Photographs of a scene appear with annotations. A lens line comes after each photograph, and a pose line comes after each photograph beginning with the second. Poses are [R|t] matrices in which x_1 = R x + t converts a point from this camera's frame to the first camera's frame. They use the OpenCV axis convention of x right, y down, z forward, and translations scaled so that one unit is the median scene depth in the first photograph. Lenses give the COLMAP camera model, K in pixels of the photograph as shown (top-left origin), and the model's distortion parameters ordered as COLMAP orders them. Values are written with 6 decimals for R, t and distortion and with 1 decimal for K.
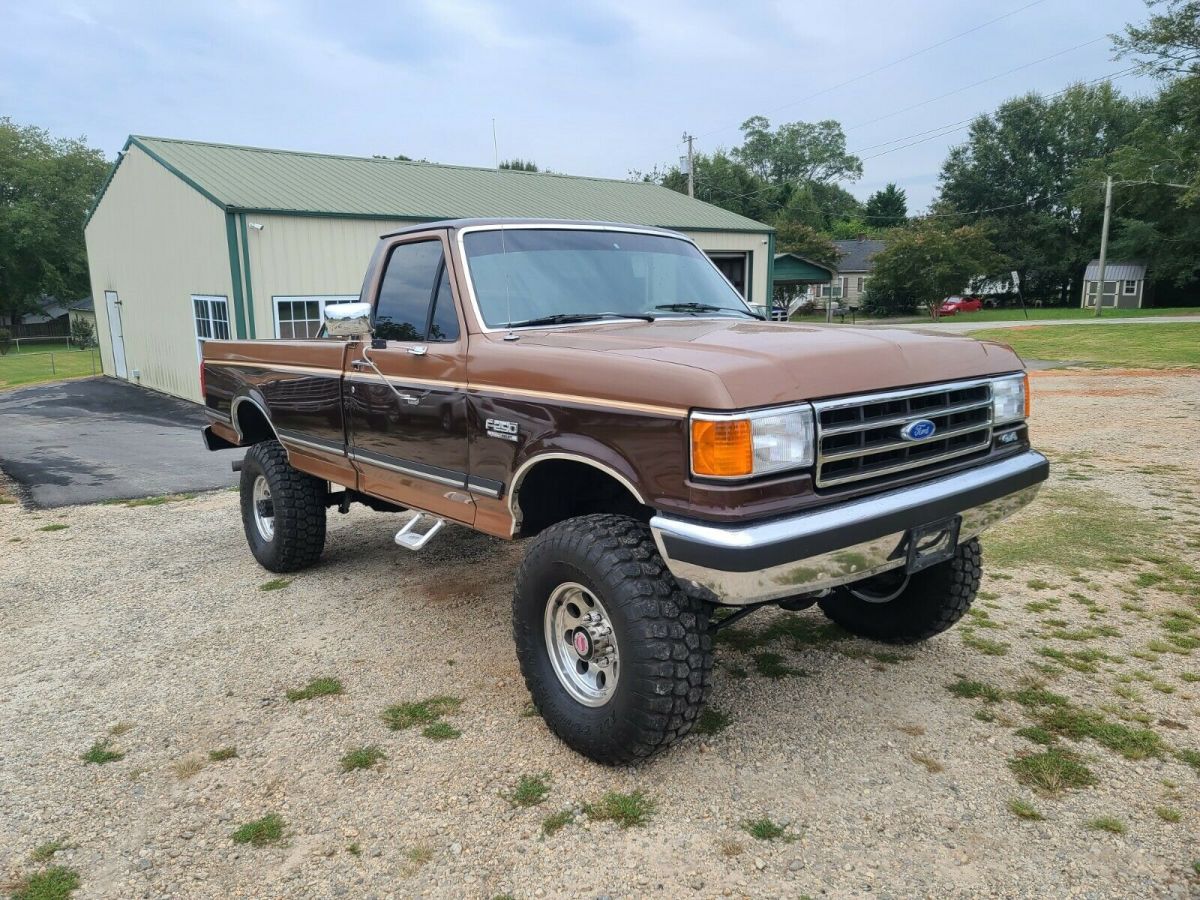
lens RADIAL K [[870.5, 0, 600.0], [0, 870.5, 450.0], [0, 0, 1]] dist [0.092465, -0.085729]
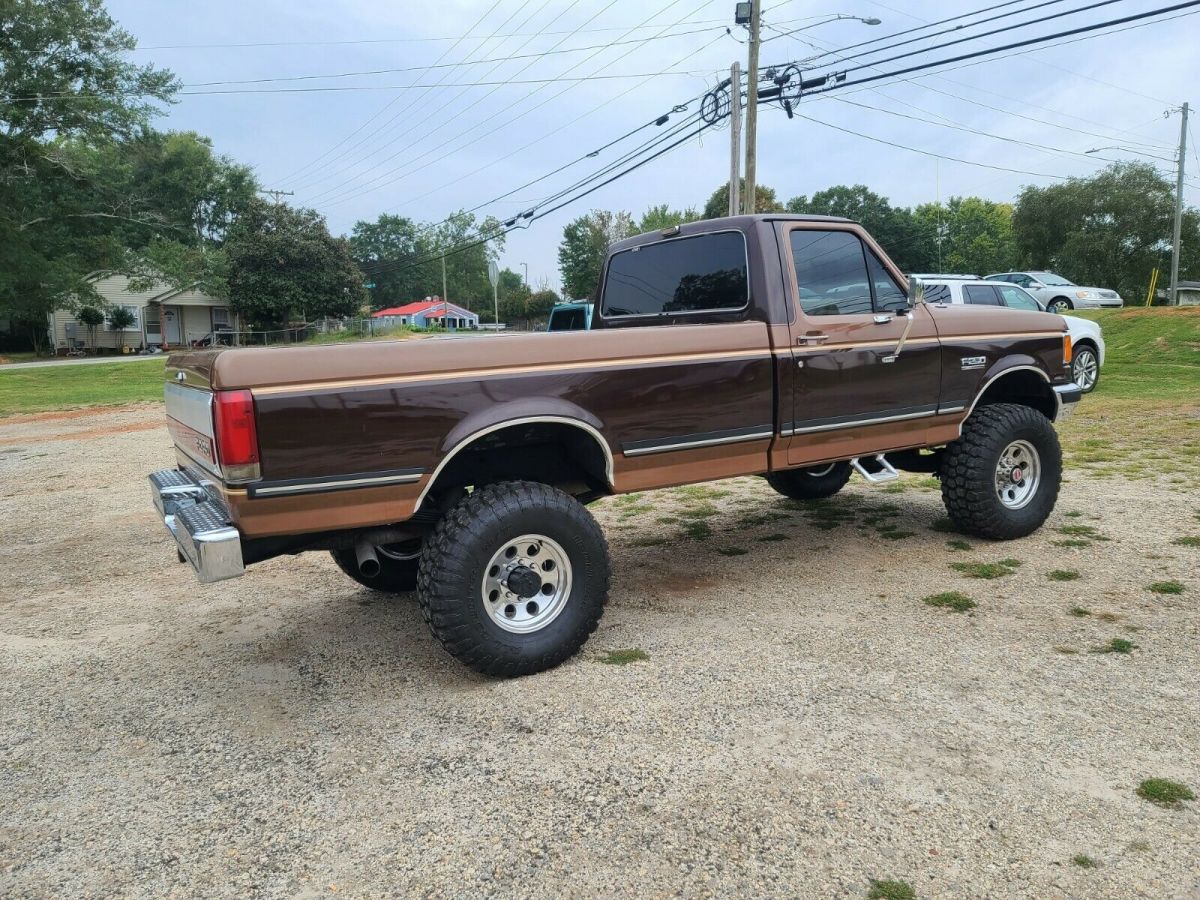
lens RADIAL K [[872.2, 0, 607.1], [0, 872.2, 448.7], [0, 0, 1]] dist [0.086371, -0.072508]
pose [[0.136633, -0.122664, 0.982998, -1.004279], [0.193349, 0.976522, 0.094981, -0.085266], [-0.971570, 0.177085, 0.157142, 0.806359]]
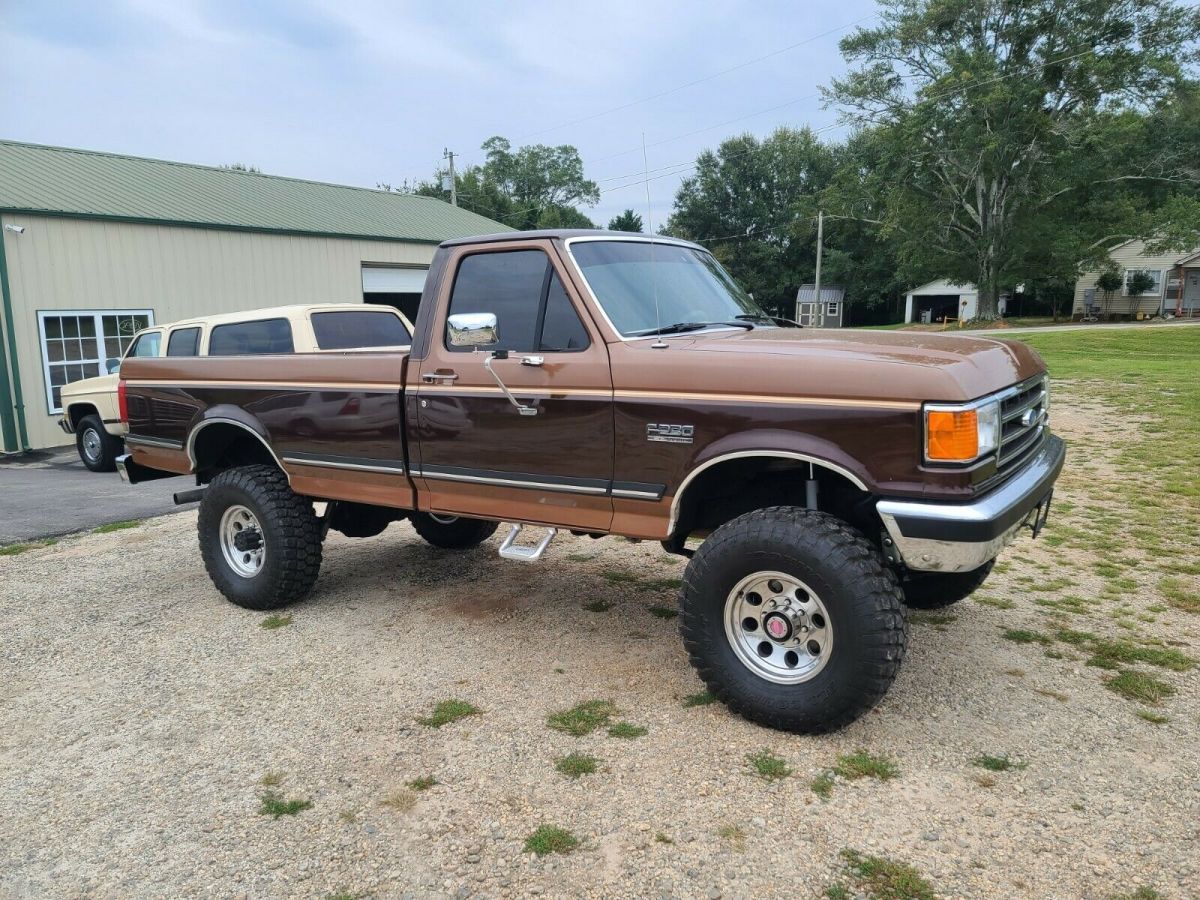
lens RADIAL K [[870.1, 0, 616.0], [0, 870.1, 468.6], [0, 0, 1]] dist [0.080973, -0.068275]
pose [[0.952439, -0.052159, 0.300233, -0.278436], [0.052016, 0.998610, 0.008477, 0.003732], [-0.300258, 0.007543, 0.953828, 0.016638]]
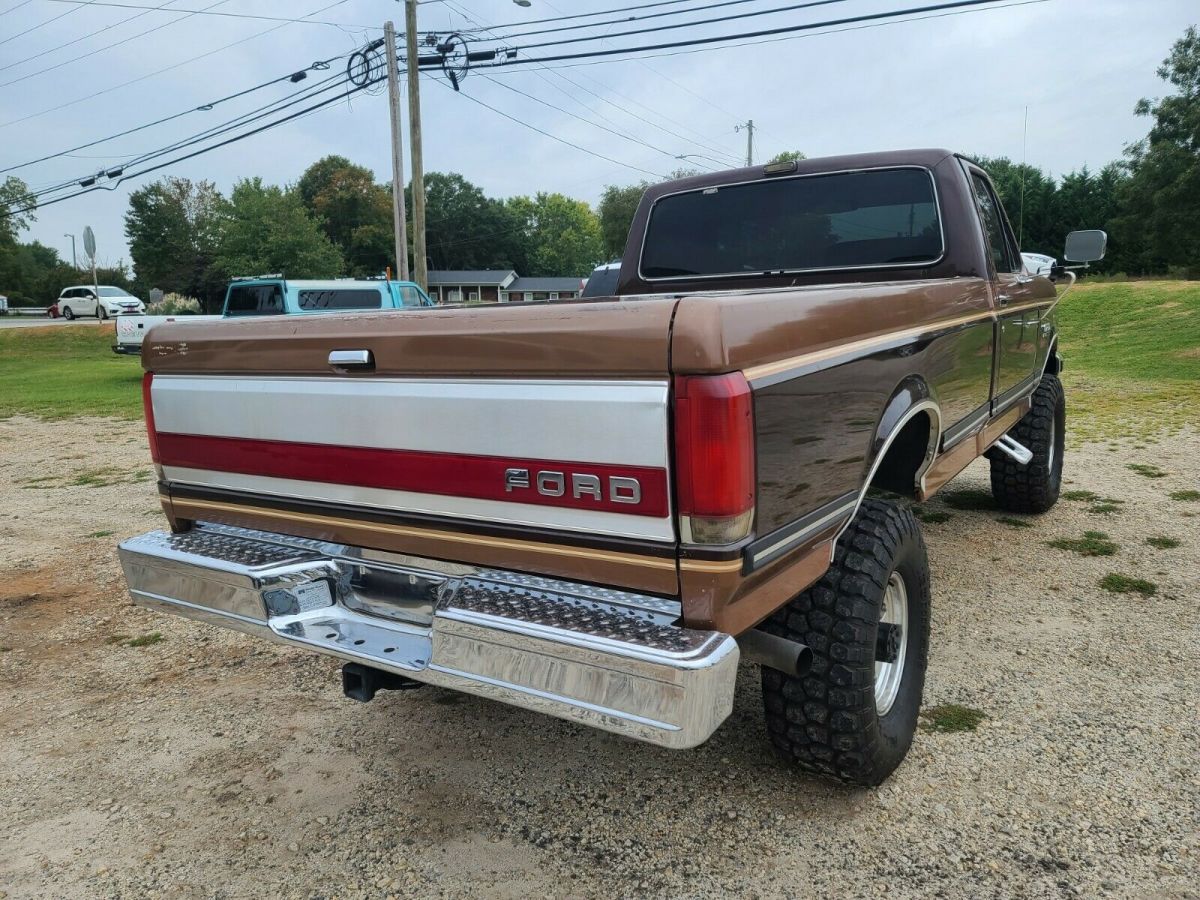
lens RADIAL K [[875.5, 0, 600.0], [0, 875.5, 450.0], [0, 0, 1]] dist [0.091440, -0.079405]
pose [[-0.305239, -0.131025, 0.943219, -0.756729], [0.193536, 0.961282, 0.196165, -0.153494], [-0.932402, 0.242424, -0.268062, 1.228370]]
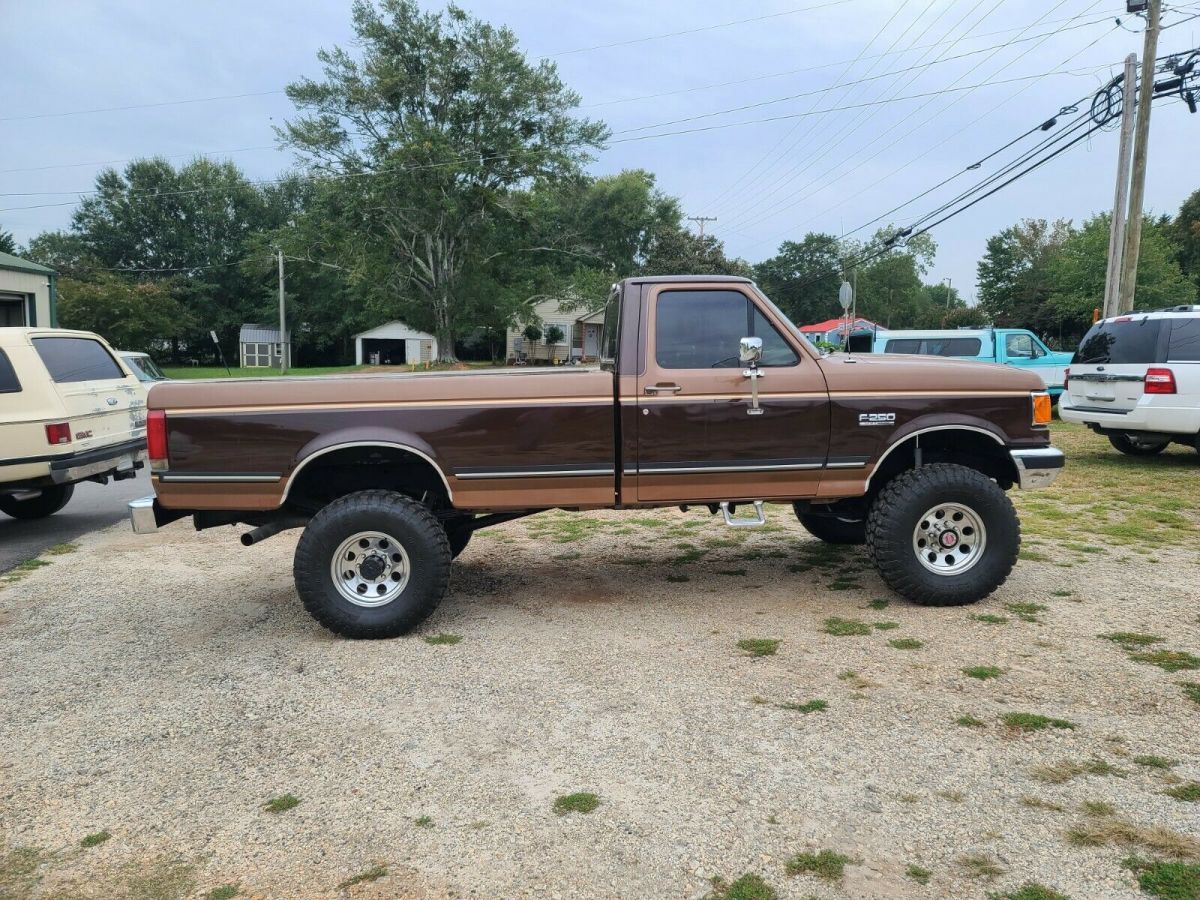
lens RADIAL K [[871.6, 0, 616.9], [0, 871.6, 452.9], [0, 0, 1]] dist [0.087253, -0.081070]
pose [[0.568894, -0.081422, 0.818371, -0.935101], [0.133760, 0.990998, 0.005613, -0.020172], [-0.811461, 0.106272, 0.574663, 0.281050]]
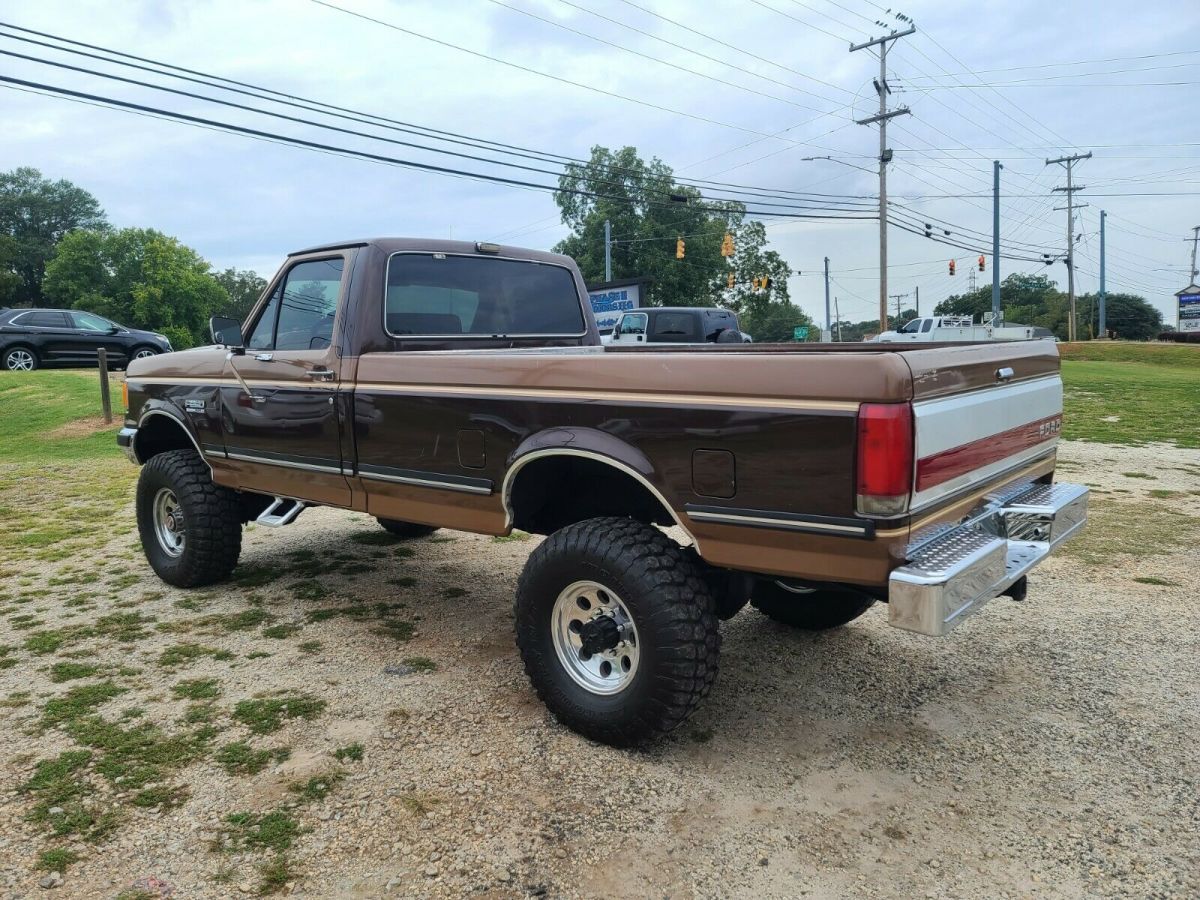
lens RADIAL K [[883.6, 0, 591.2], [0, 883.6, 450.4], [0, 0, 1]] dist [0.096210, -0.085107]
pose [[-0.980106, 0.067860, -0.186514, -0.021888], [0.014216, 0.961322, 0.275059, -0.249191], [0.197965, 0.266936, -0.943162, 1.704884]]
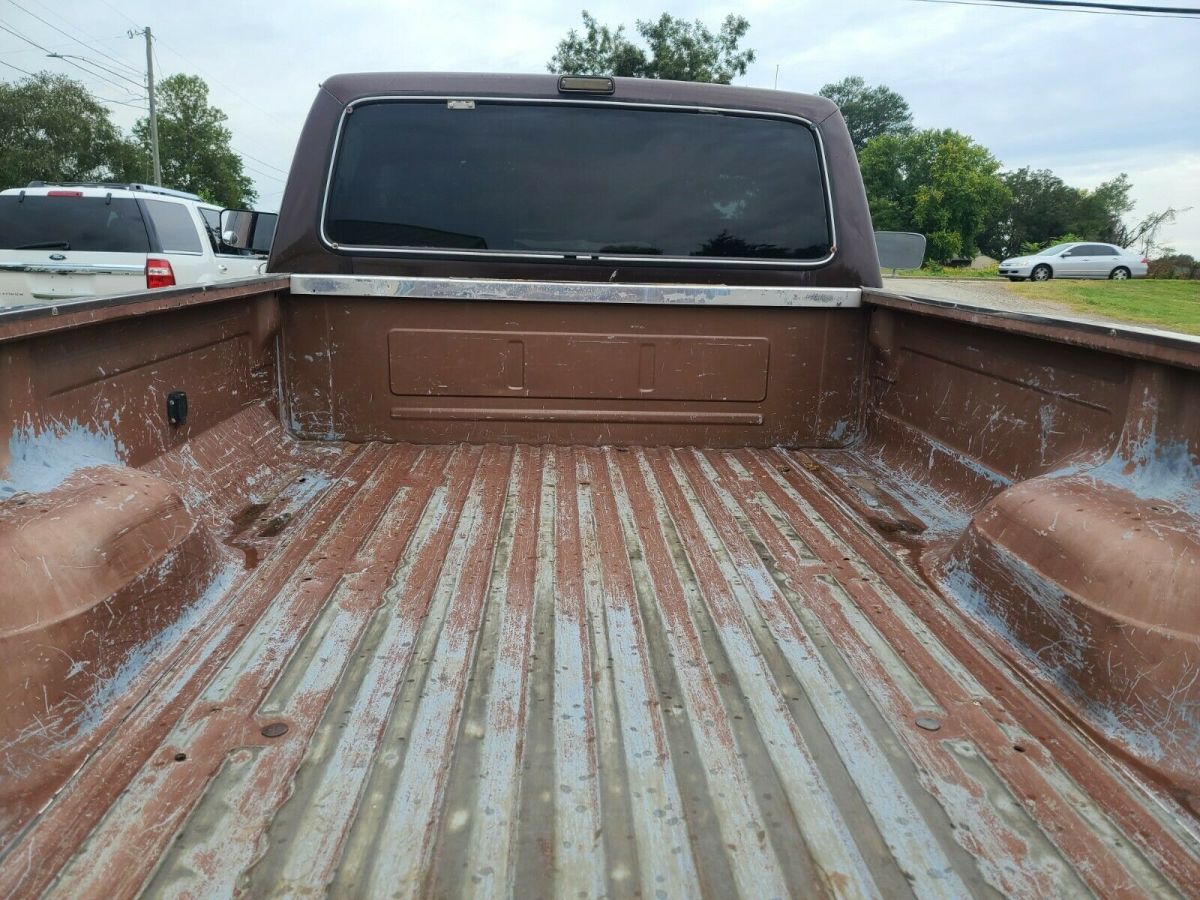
lens RADIAL K [[875.5, 0, 600.0], [0, 875.5, 450.0], [0, 0, 1]] dist [0.091440, -0.079405]
pose [[-0.807993, -0.136906, 0.573066, -0.378327], [0.078078, 0.939172, 0.334456, -0.180886], [-0.583996, 0.314982, -0.748155, 1.227477]]
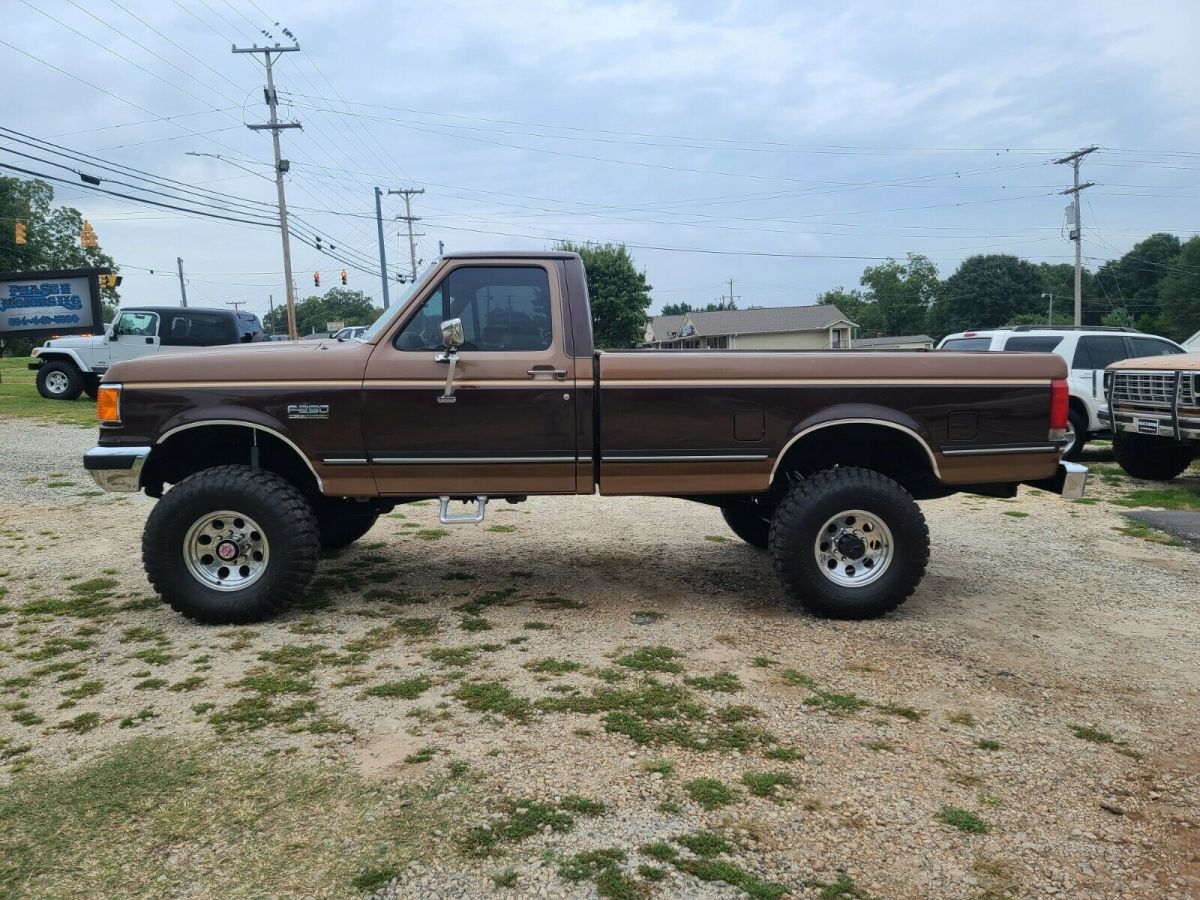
lens RADIAL K [[889.1, 0, 608.3], [0, 889.1, 450.6], [0, 0, 1]] dist [0.088776, -0.086793]
pose [[-0.577800, 0.126950, -0.806245, 0.696879], [-0.106885, 0.967553, 0.228949, -0.232647], [0.809149, 0.218462, -0.545483, 1.443638]]
